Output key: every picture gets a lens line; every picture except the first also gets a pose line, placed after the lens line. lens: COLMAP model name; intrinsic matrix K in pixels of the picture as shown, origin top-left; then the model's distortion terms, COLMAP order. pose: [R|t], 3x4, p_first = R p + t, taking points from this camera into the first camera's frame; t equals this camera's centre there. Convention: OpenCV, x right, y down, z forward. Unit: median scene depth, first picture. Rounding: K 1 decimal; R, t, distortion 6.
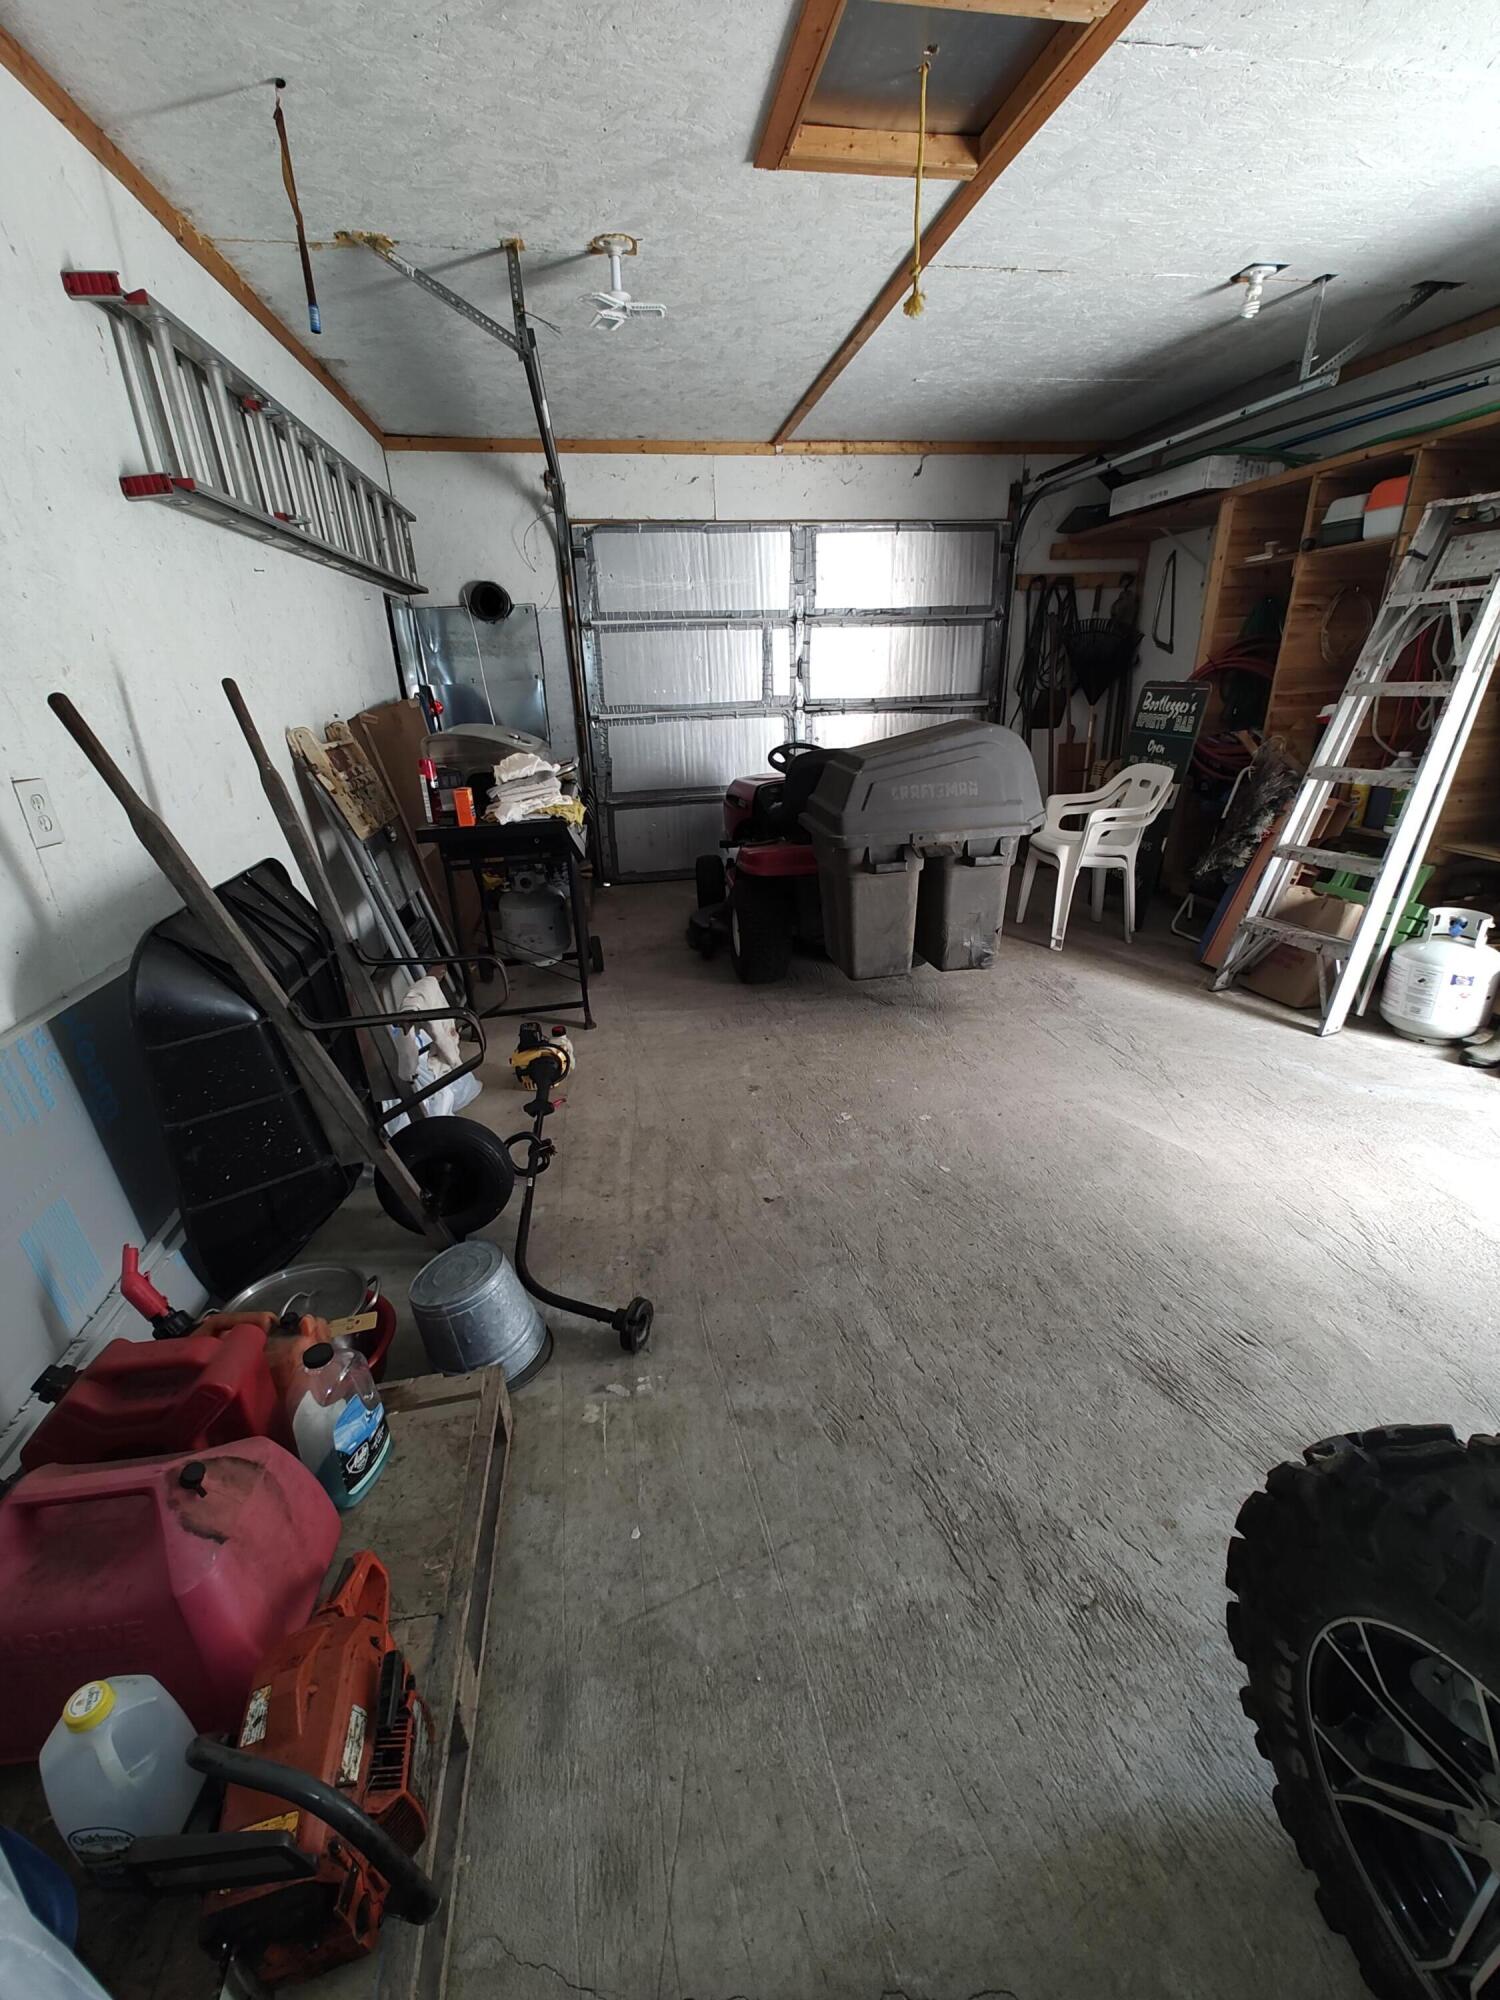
lens RADIAL K [[823.8, 0, 749.4], [0, 823.8, 1001.9], [0, 0, 1]] dist [-0.016608, 0.011375]
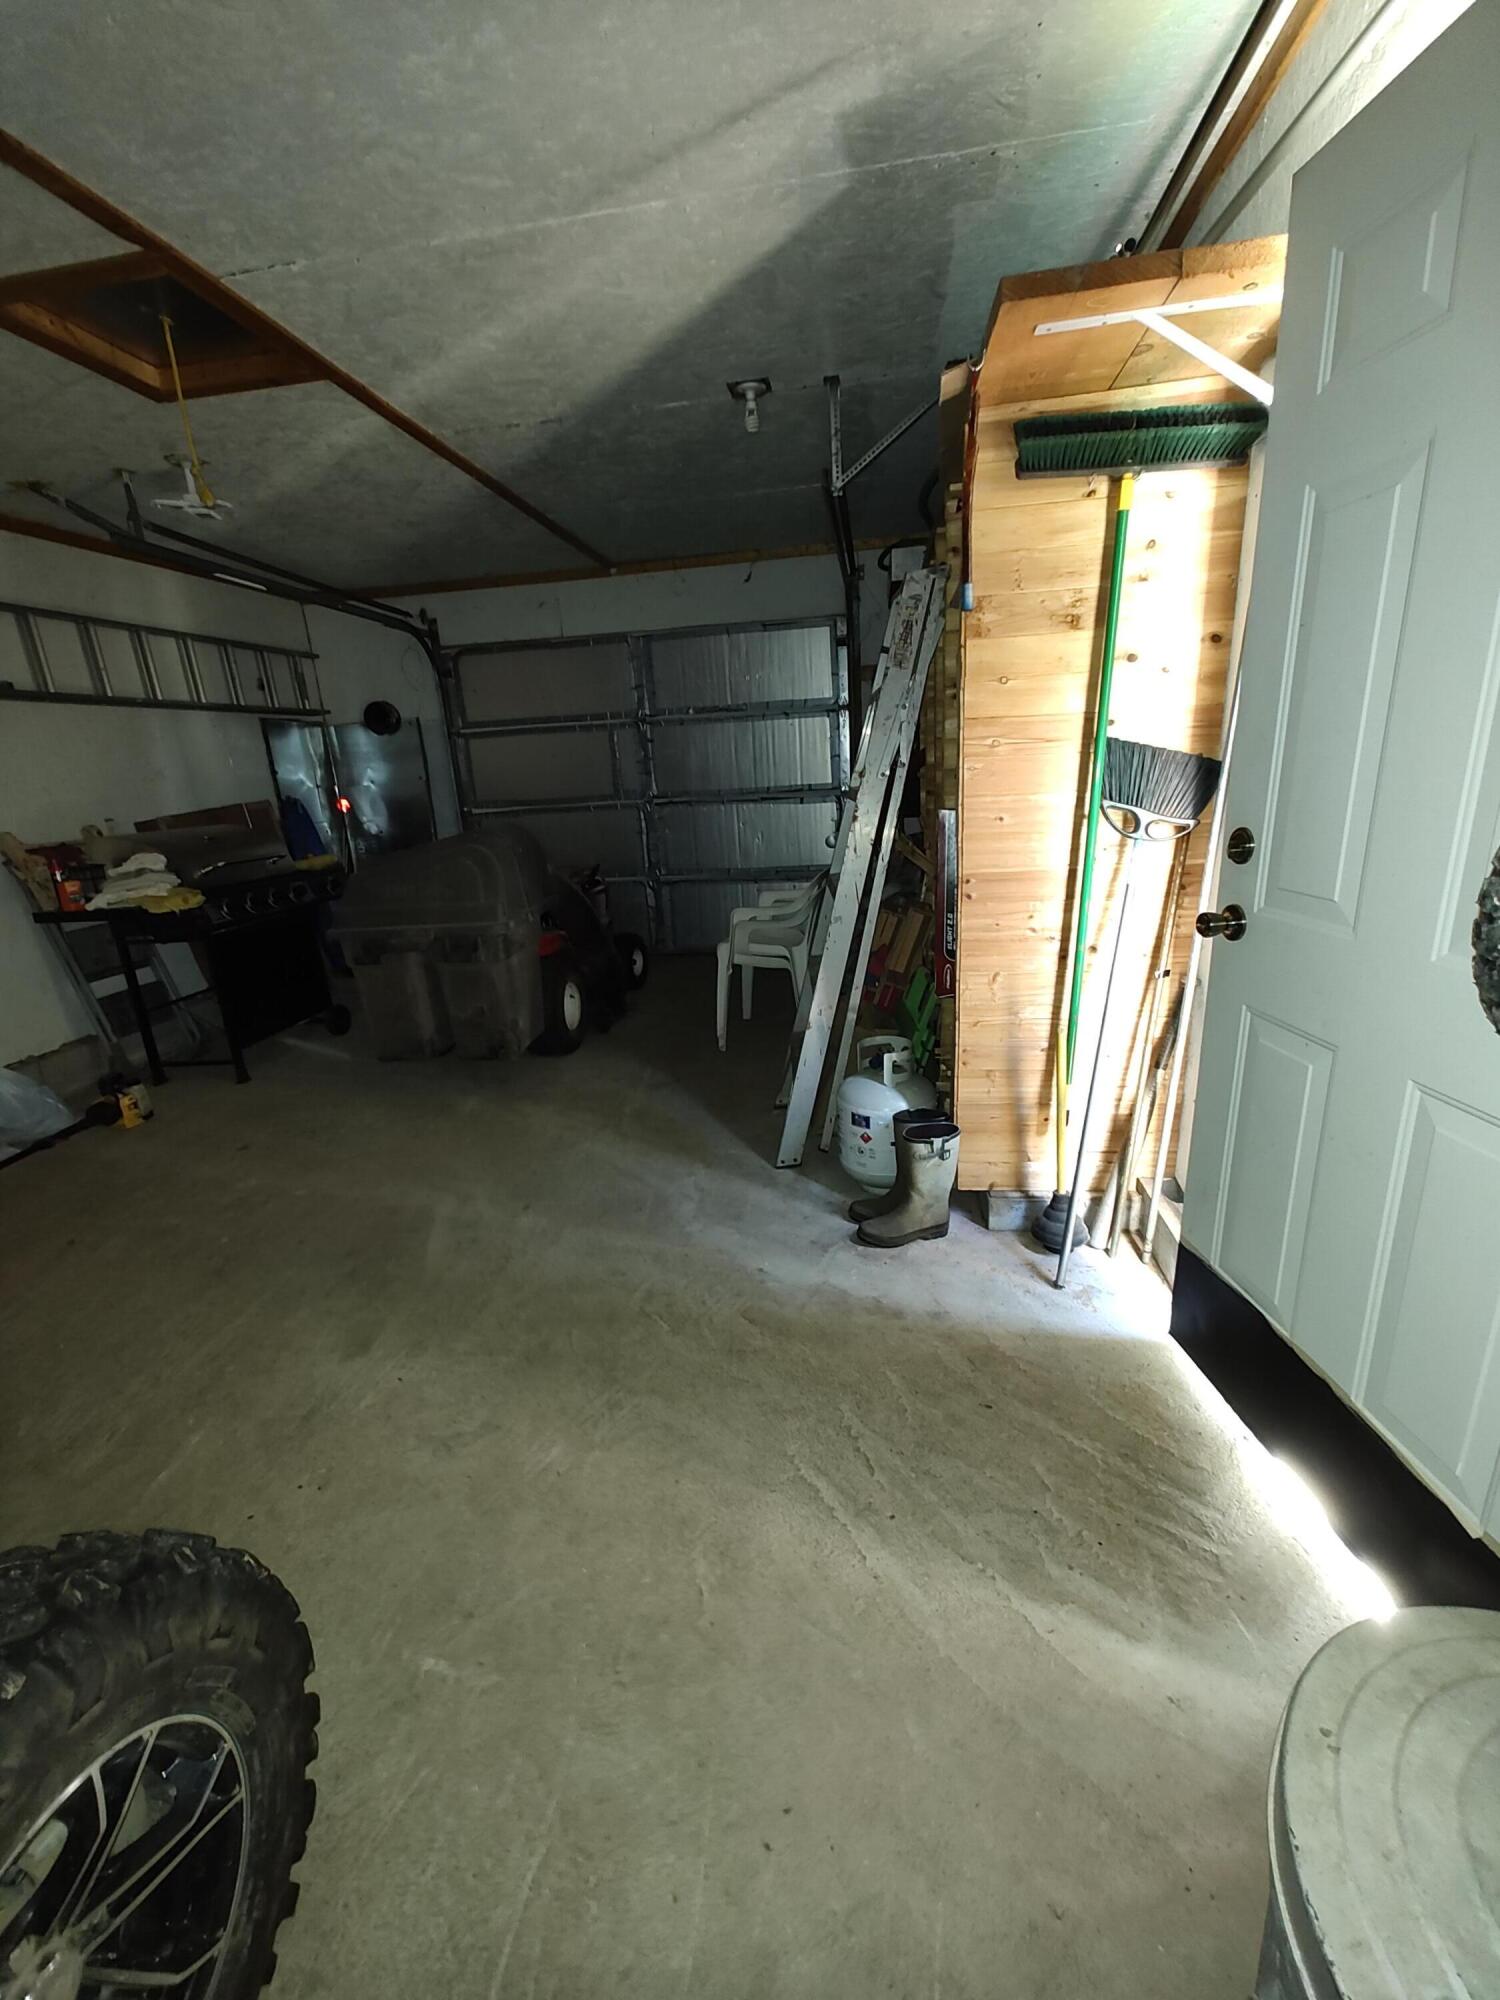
lens RADIAL K [[823.8, 0, 749.4], [0, 823.8, 1001.9], [0, 0, 1]] dist [-0.016608, 0.011375]
pose [[0.954003, 0.063241, -0.293052, 0.566955], [-0.088300, 0.993410, -0.073073, -0.042162], [0.286499, 0.095588, 0.953300, 0.066127]]
